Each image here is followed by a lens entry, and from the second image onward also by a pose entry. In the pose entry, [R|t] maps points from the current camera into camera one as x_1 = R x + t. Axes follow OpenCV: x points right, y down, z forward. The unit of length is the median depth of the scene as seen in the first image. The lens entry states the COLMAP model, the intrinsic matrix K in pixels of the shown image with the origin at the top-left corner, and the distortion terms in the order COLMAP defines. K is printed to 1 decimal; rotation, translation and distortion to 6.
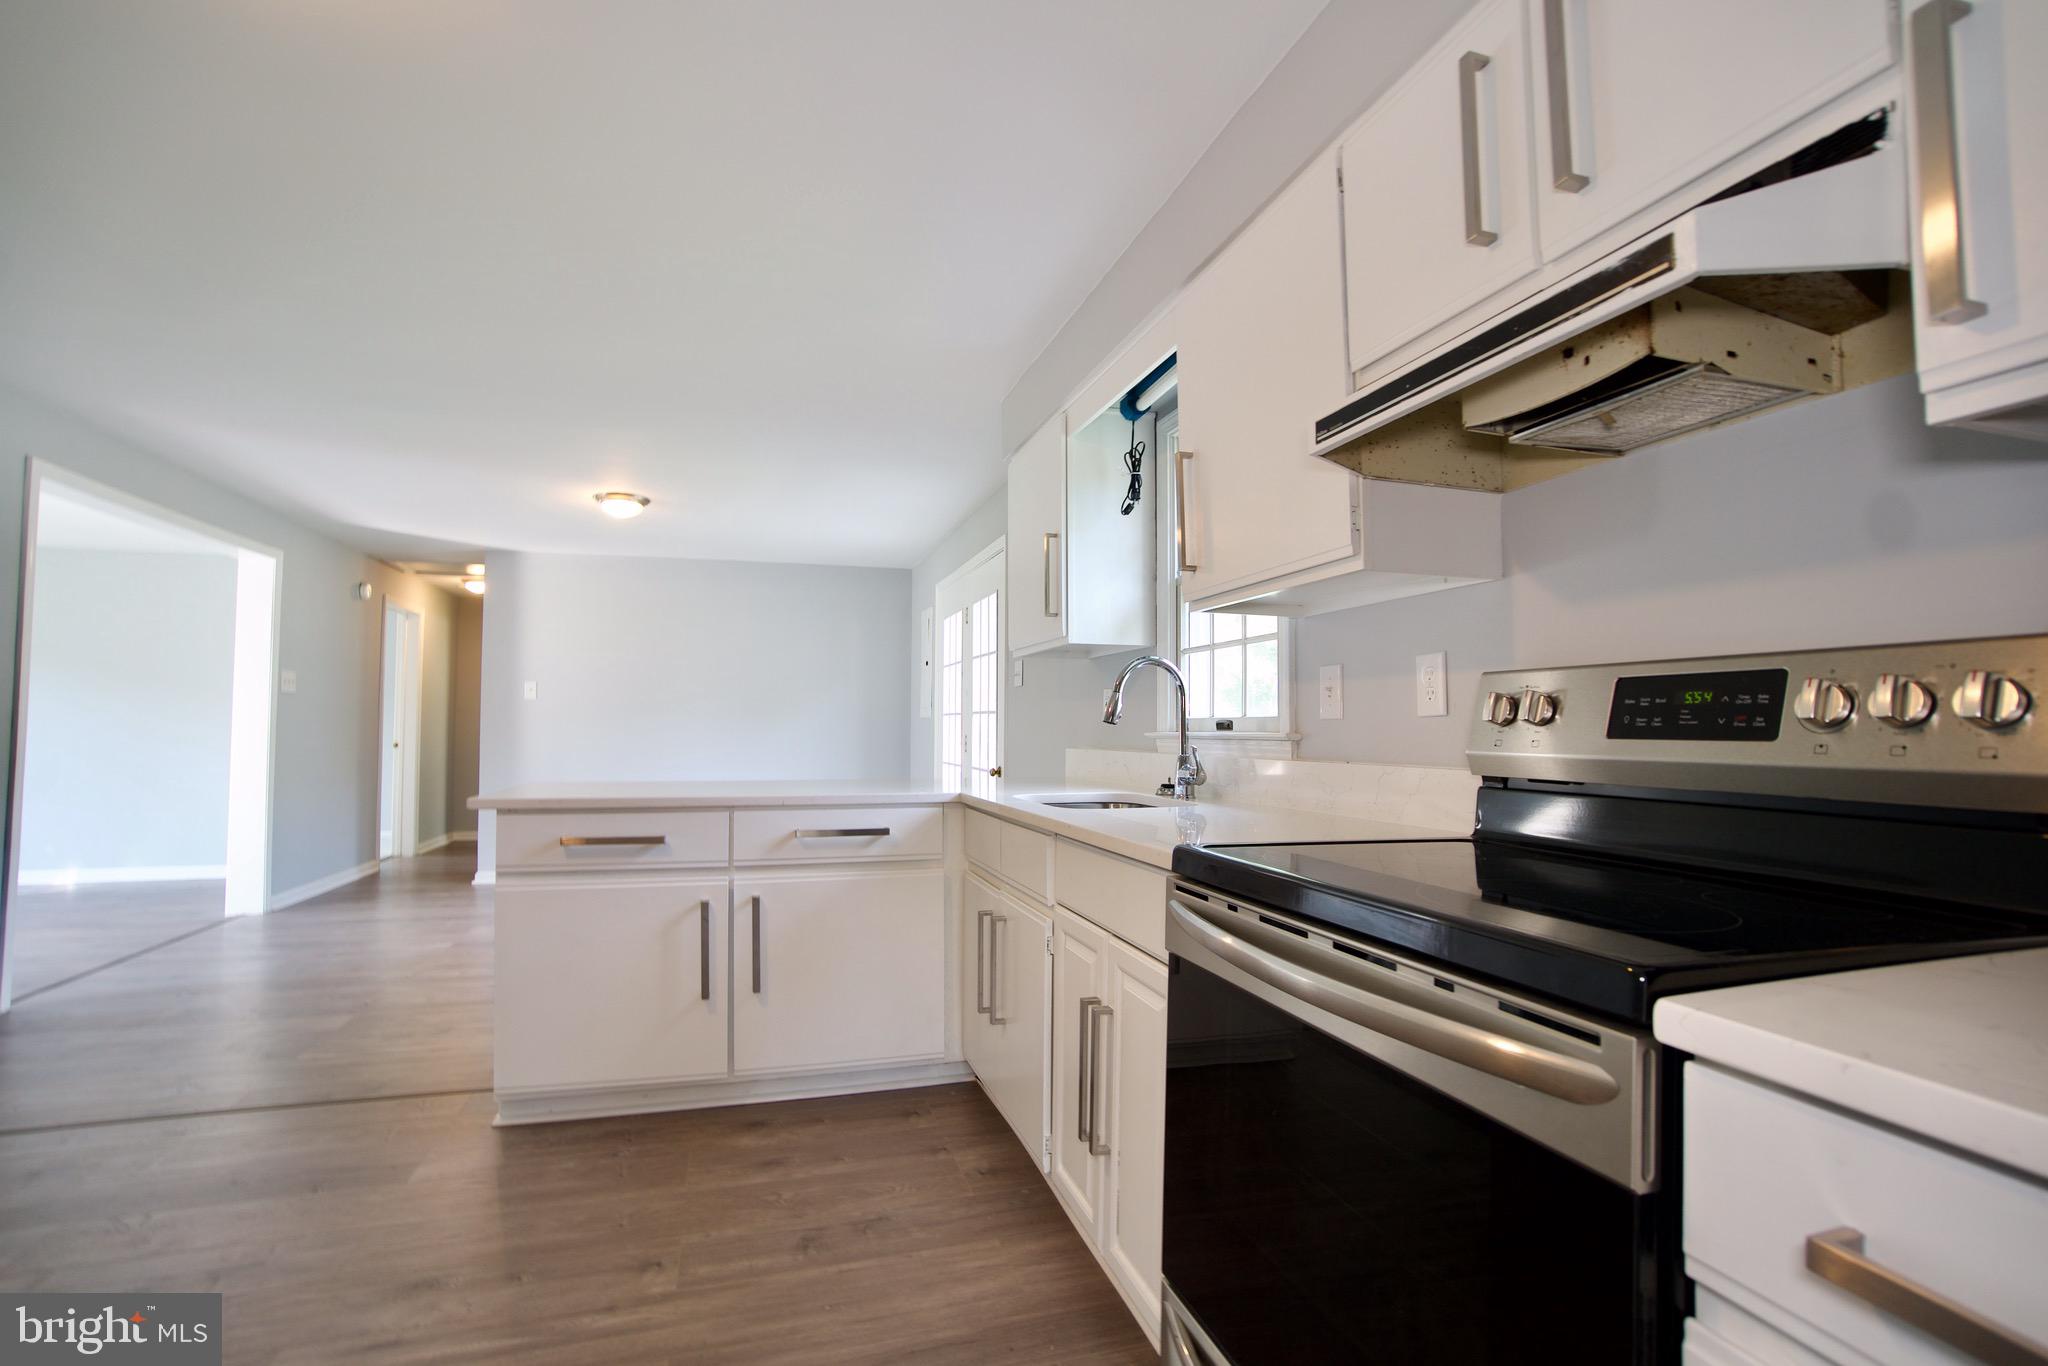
lens RADIAL K [[907.7, 0, 1013.9], [0, 907.7, 688.3], [0, 0, 1]] dist [-0.058016, 0.021487]
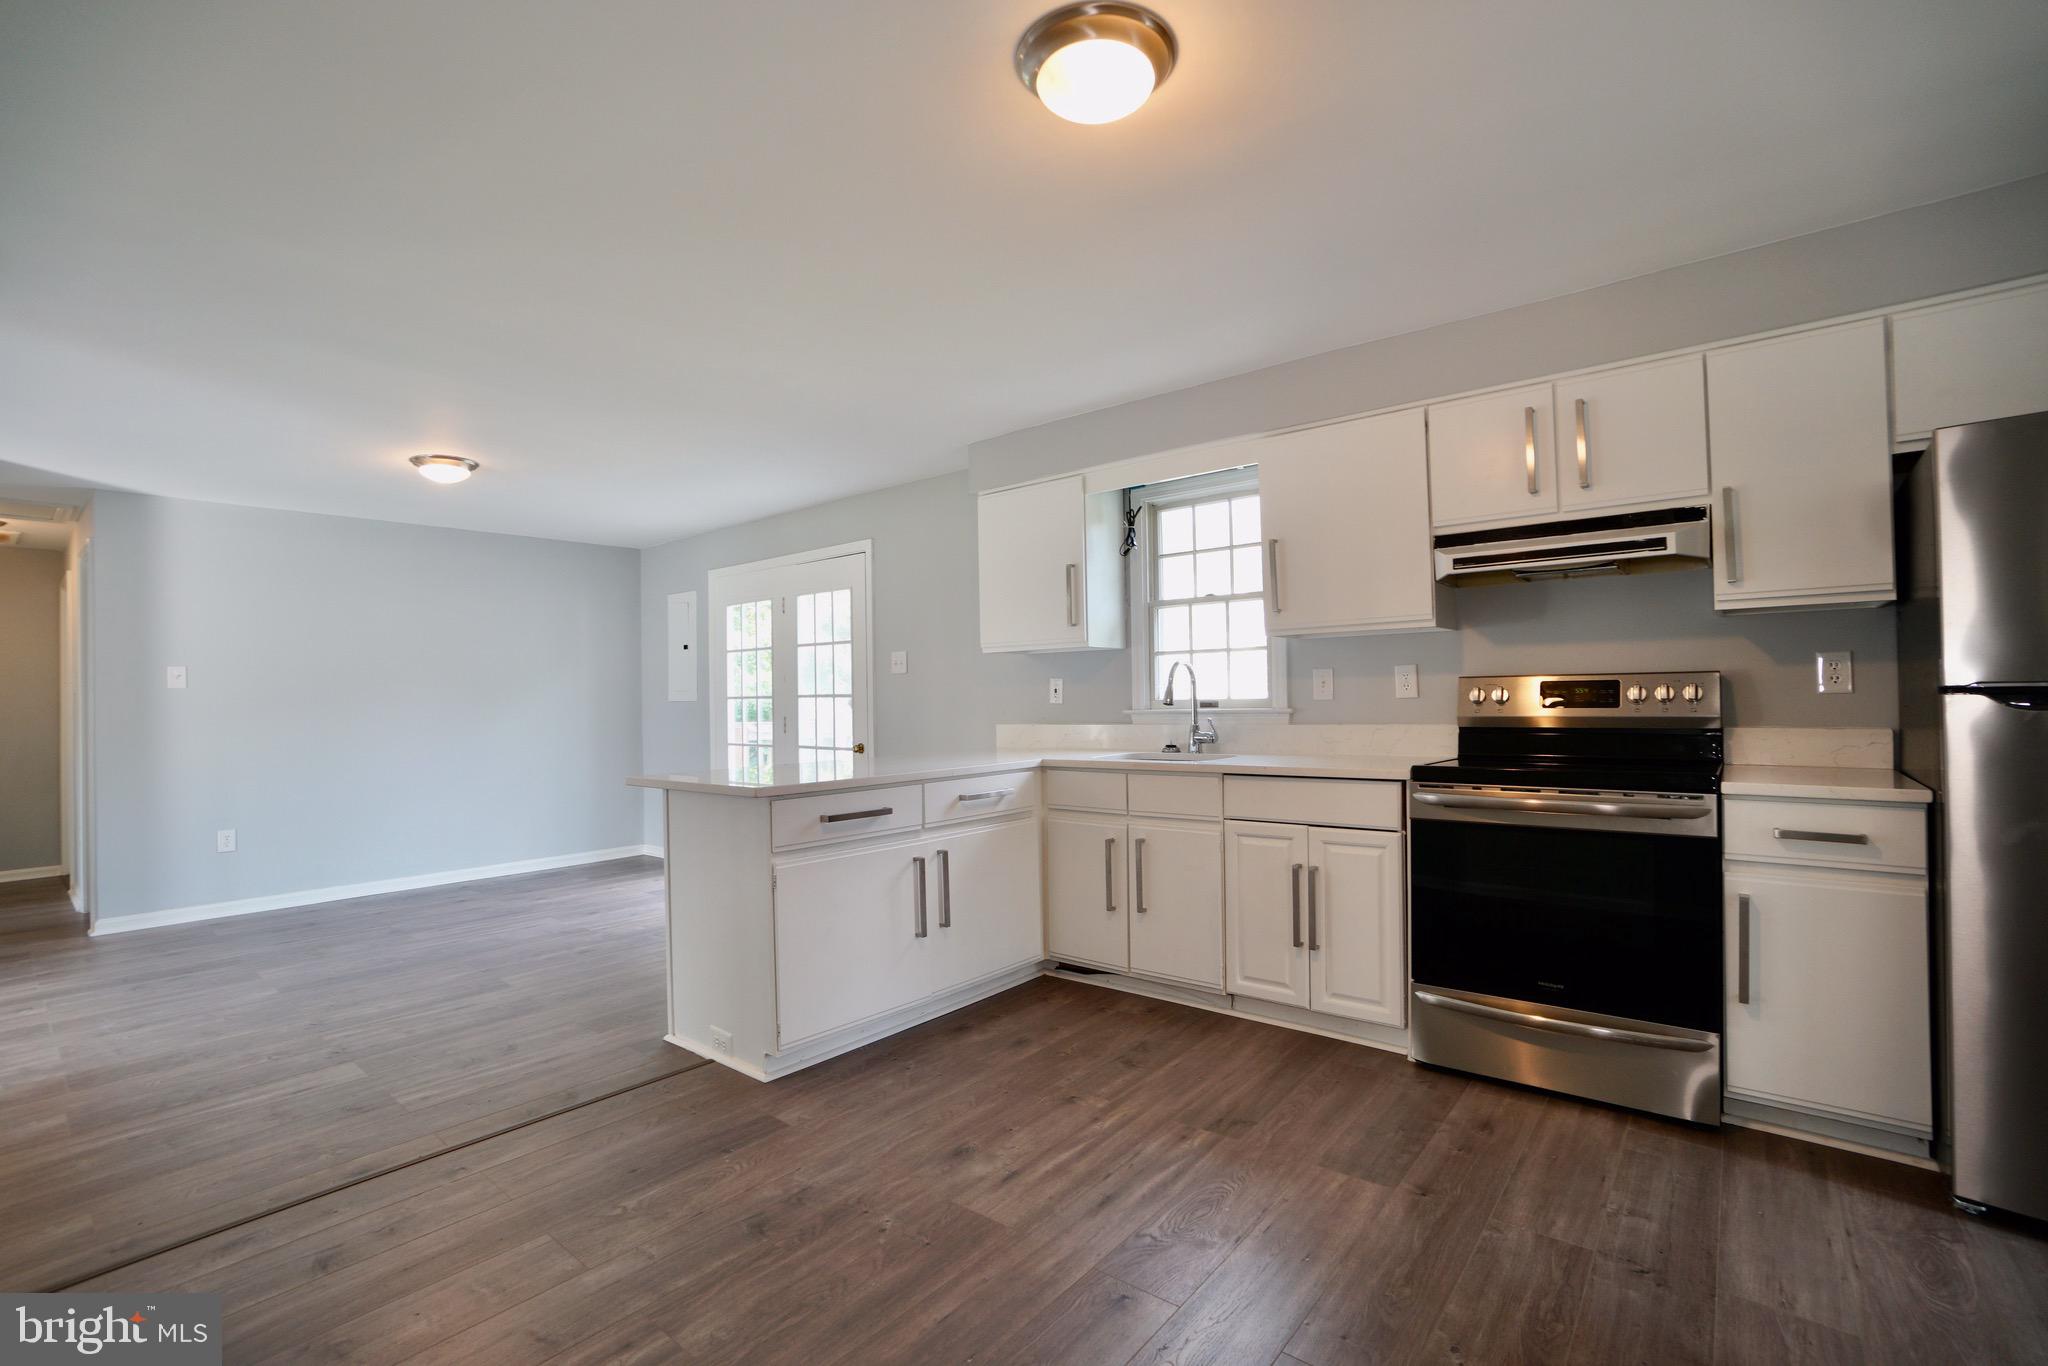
lens RADIAL K [[907.7, 0, 1013.9], [0, 907.7, 688.3], [0, 0, 1]] dist [-0.058016, 0.021487]
pose [[0.830714, -0.011941, 0.556571, -1.170357], [-0.003557, 0.999636, 0.026756, -0.034405], [-0.556688, -0.024206, 0.830369, -0.109488]]
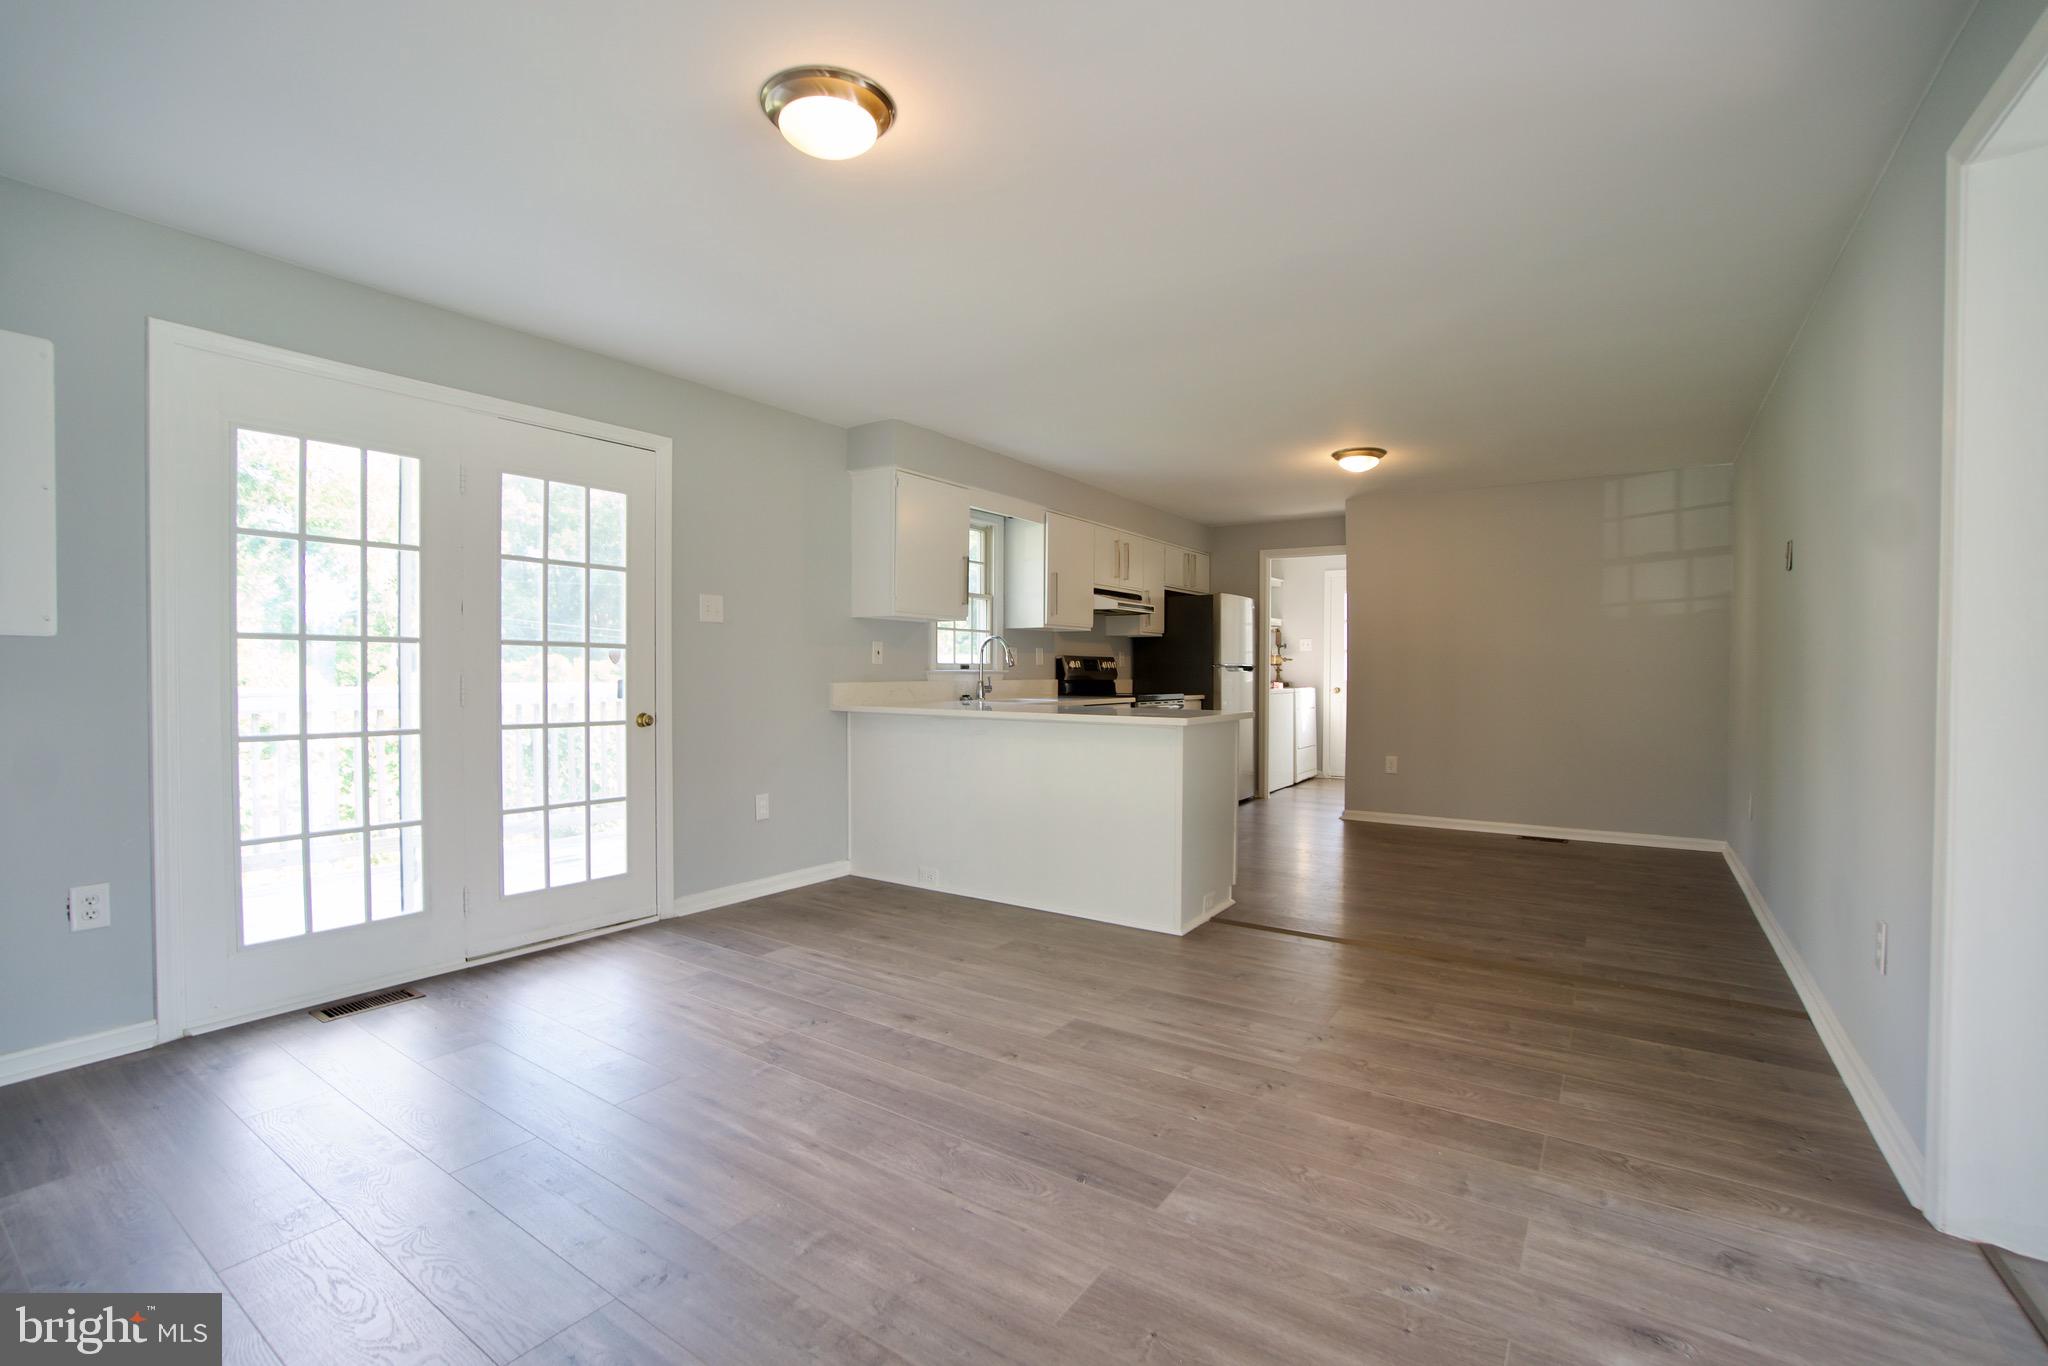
lens RADIAL K [[907.7, 0, 1013.9], [0, 907.7, 688.3], [0, 0, 1]] dist [-0.058016, 0.021487]
pose [[-0.630300, -0.023512, 0.775995, -2.061110], [-0.041682, 0.999125, -0.003583, 0.126485], [-0.775232, -0.034603, -0.630728, 3.035393]]
